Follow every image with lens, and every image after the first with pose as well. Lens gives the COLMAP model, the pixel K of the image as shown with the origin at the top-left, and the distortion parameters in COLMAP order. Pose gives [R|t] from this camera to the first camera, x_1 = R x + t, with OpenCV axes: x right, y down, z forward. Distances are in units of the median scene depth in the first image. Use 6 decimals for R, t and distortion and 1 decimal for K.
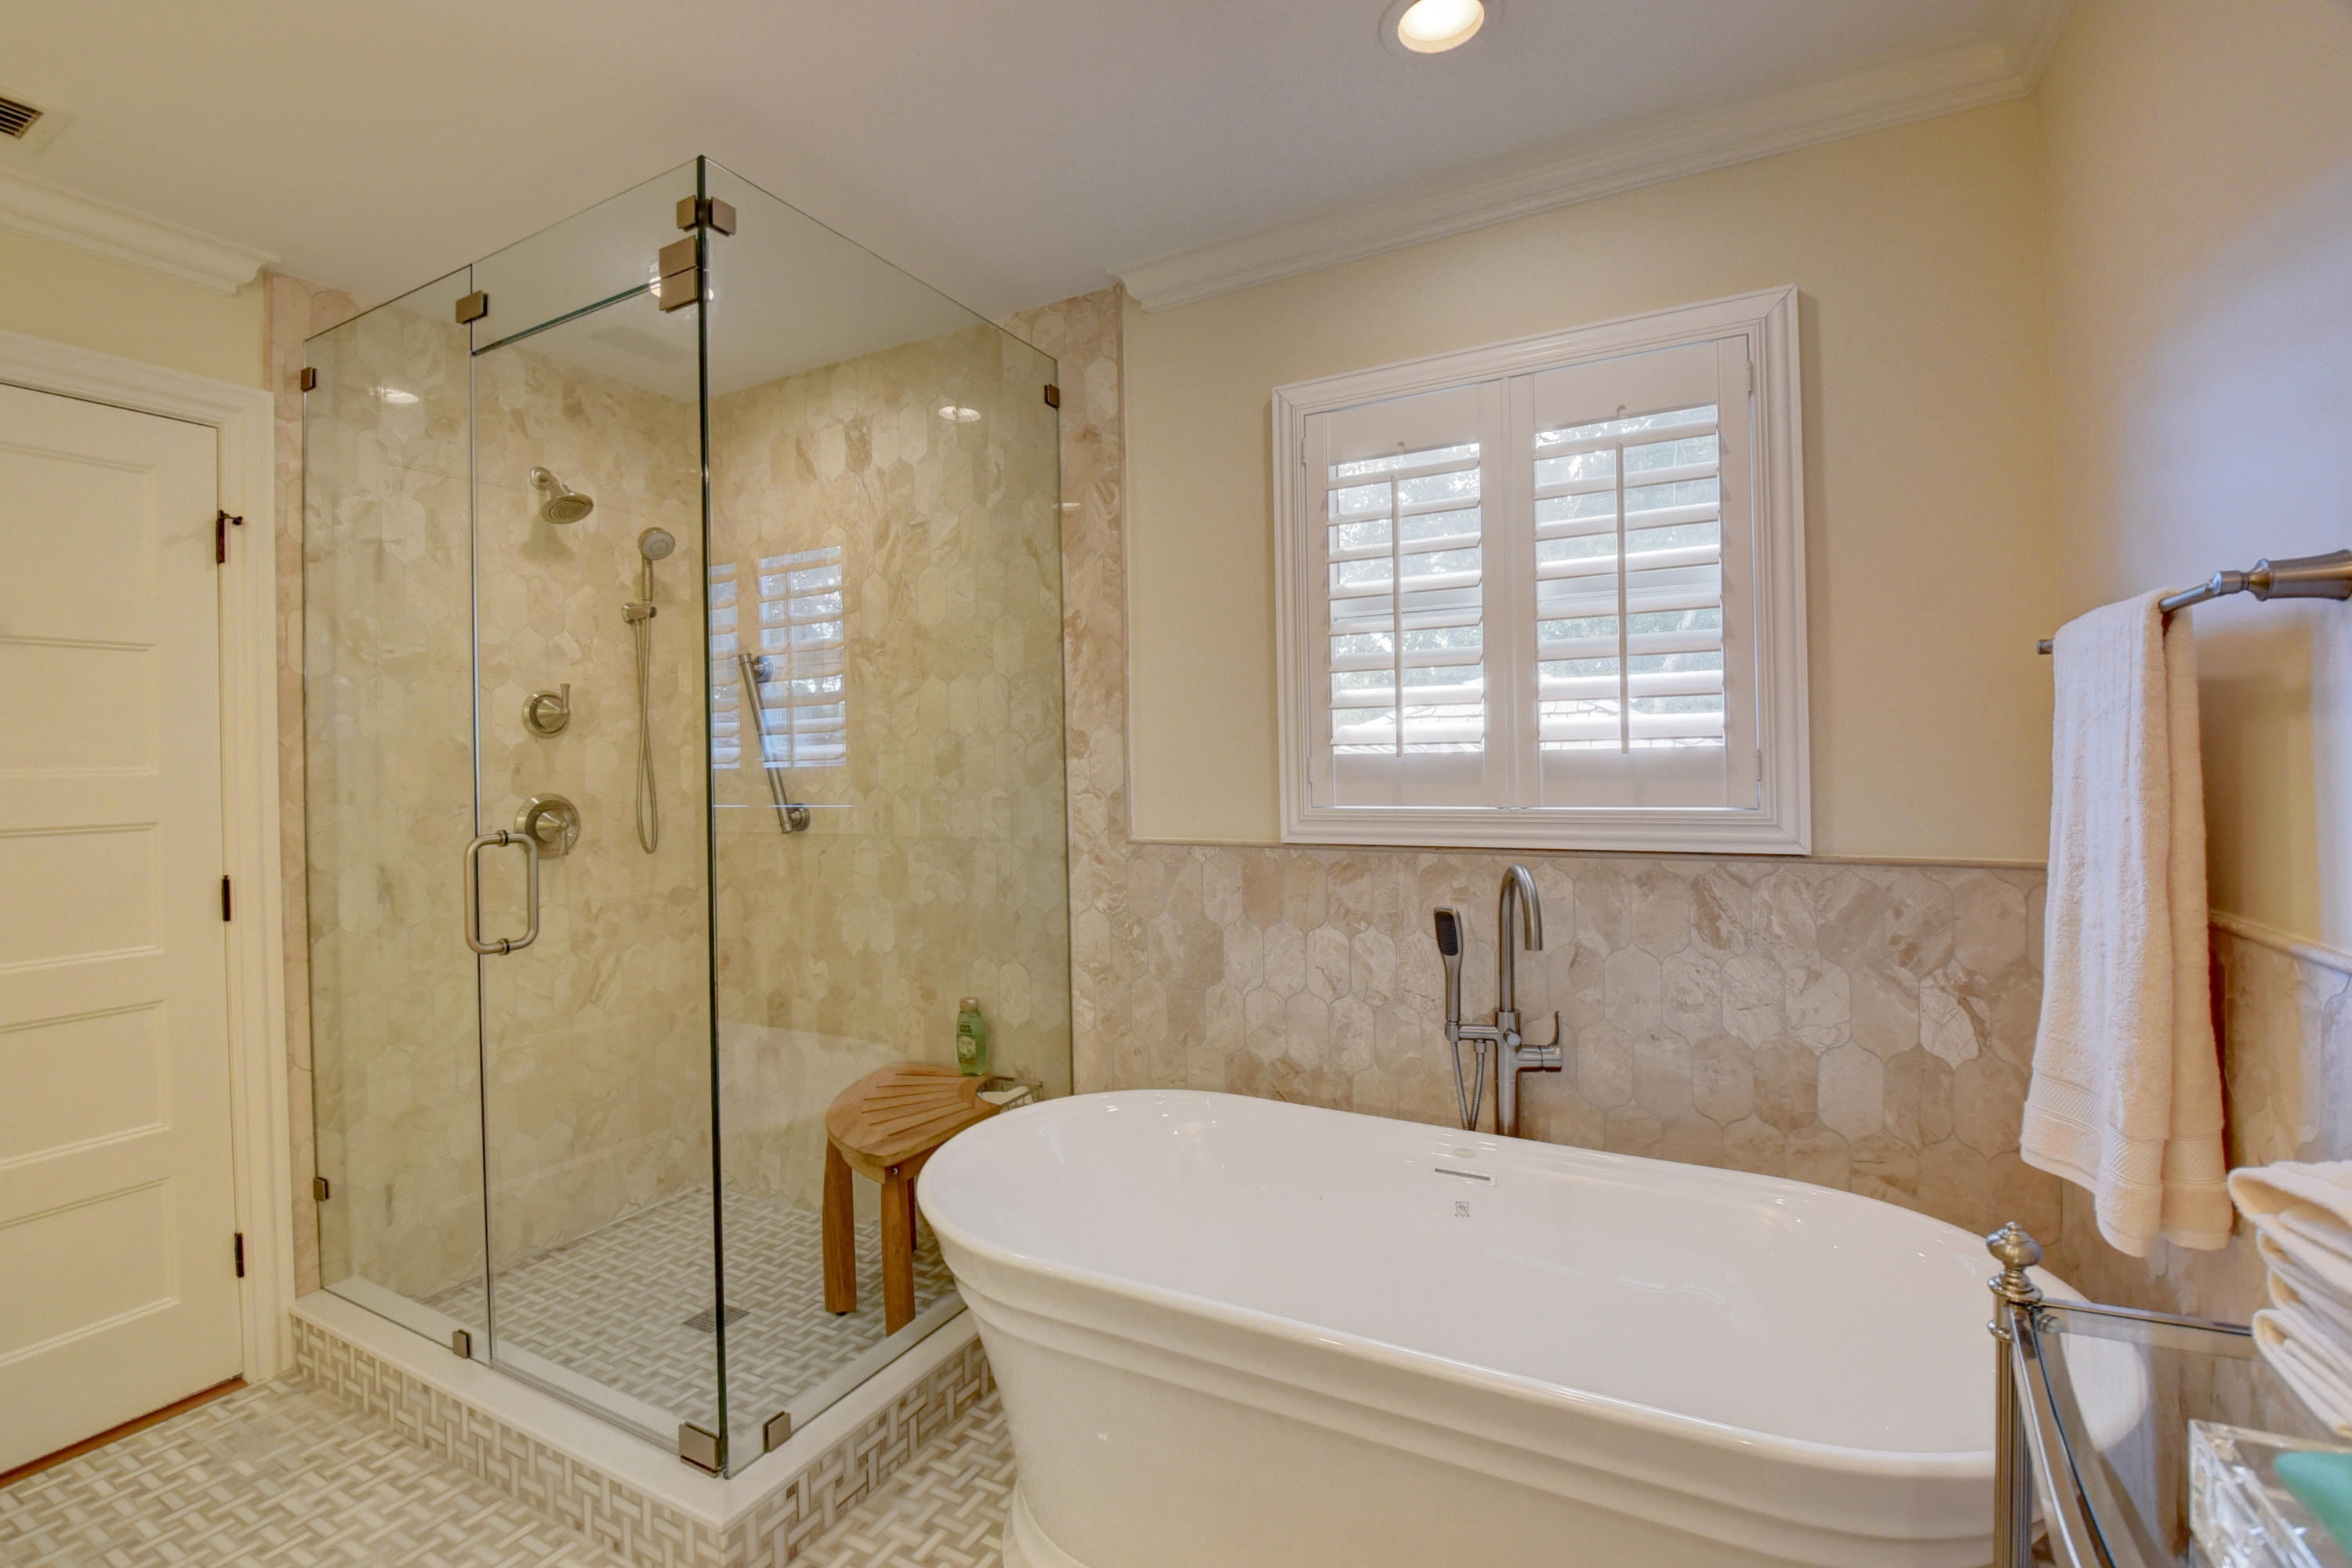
lens RADIAL K [[1035.6, 0, 1167.2], [0, 1035.6, 761.5], [0, 0, 1]] dist [-0.002002, -0.000186]
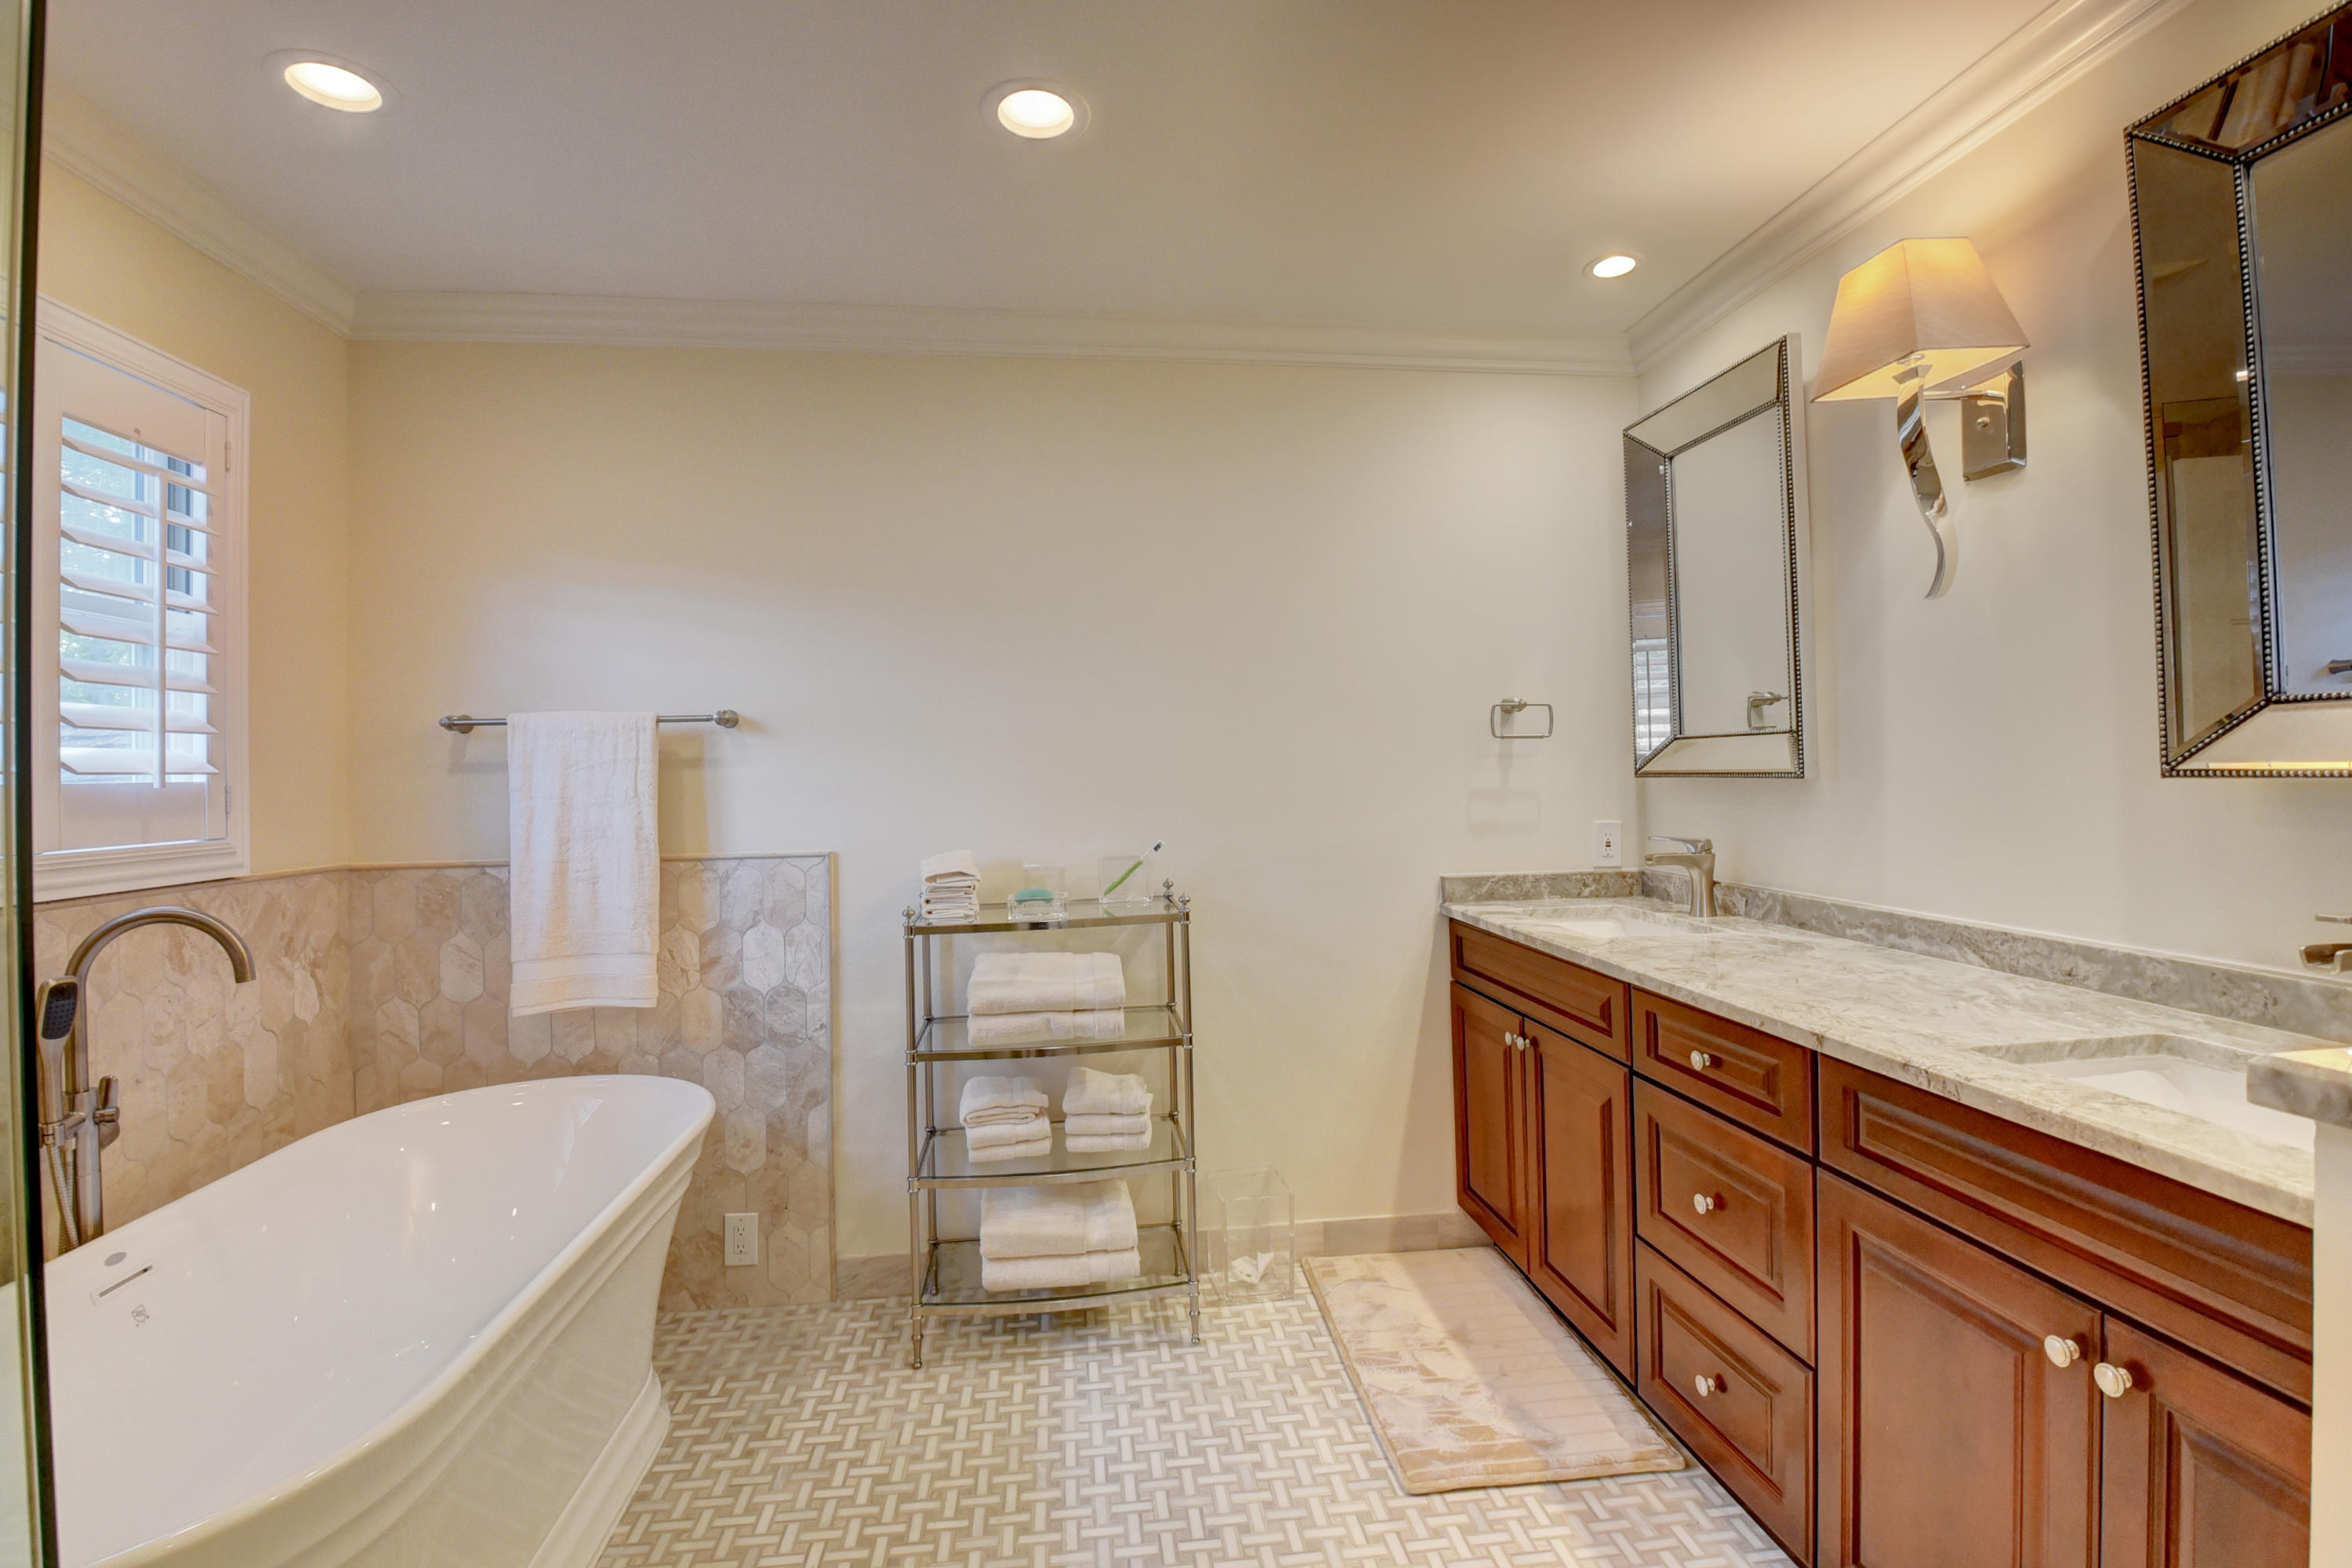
lens RADIAL K [[1035.6, 0, 1177.2], [0, 1035.6, 776.0], [0, 0, 1]] dist [-0.002002, -0.000186]
pose [[-0.549061, 0.019716, 0.835550, -0.948890], [0.025876, 0.999643, -0.006585, 0.012701], [-0.835382, 0.018005, -0.549376, 0.768427]]
